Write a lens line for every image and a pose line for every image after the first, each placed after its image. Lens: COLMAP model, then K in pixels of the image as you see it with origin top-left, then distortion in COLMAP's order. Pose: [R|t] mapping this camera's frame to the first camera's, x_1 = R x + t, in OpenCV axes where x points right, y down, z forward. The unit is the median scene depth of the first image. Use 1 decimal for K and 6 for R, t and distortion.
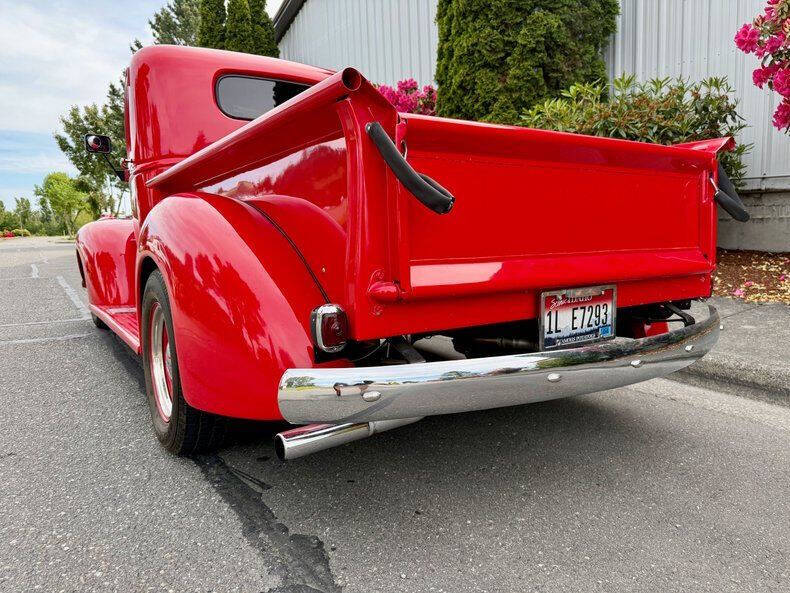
lens RADIAL K [[569.3, 0, 395.0], [0, 569.3, 296.5], [0, 0, 1]] dist [0.037610, -0.049860]
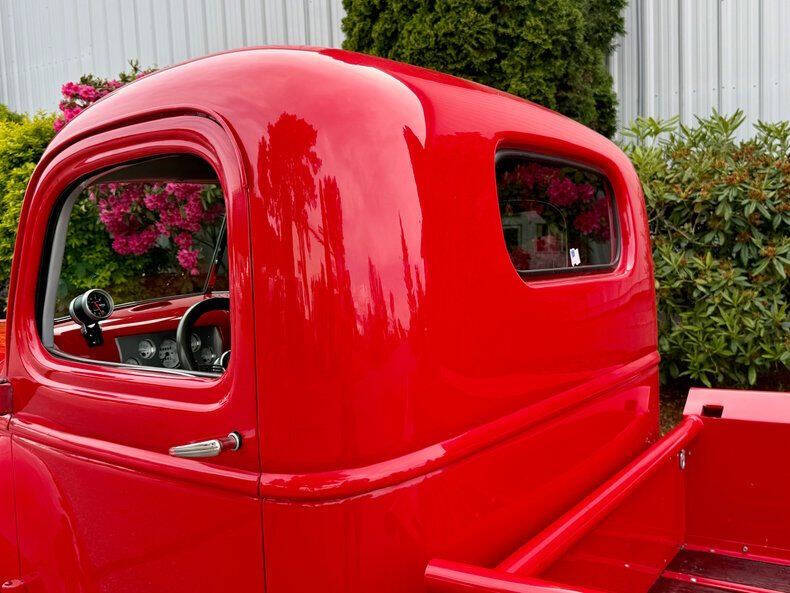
lens RADIAL K [[811.4, 0, 395.0], [0, 811.4, 296.5], [0, 0, 1]] dist [0.009566, 0.004020]
pose [[0.919576, -0.030572, 0.391721, -0.403958], [0.054393, 0.997274, -0.049856, -0.204754], [-0.389129, 0.067153, 0.918732, 0.419197]]
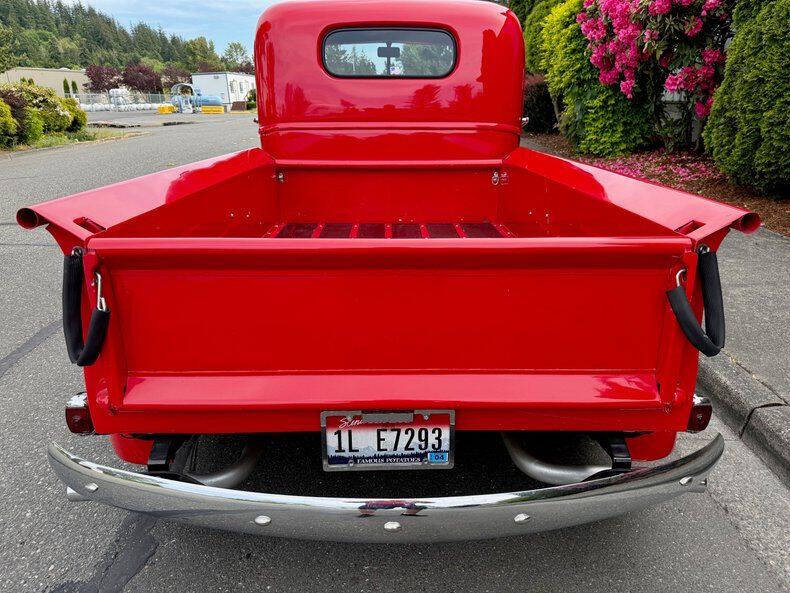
lens RADIAL K [[569.3, 0, 395.0], [0, 569.3, 296.5], [0, 0, 1]] dist [0.037610, -0.049860]
pose [[0.845208, 0.188321, -0.500158, 0.269090], [-0.070735, 0.967045, 0.244581, -0.142346], [0.529735, -0.171343, 0.830676, 0.125668]]
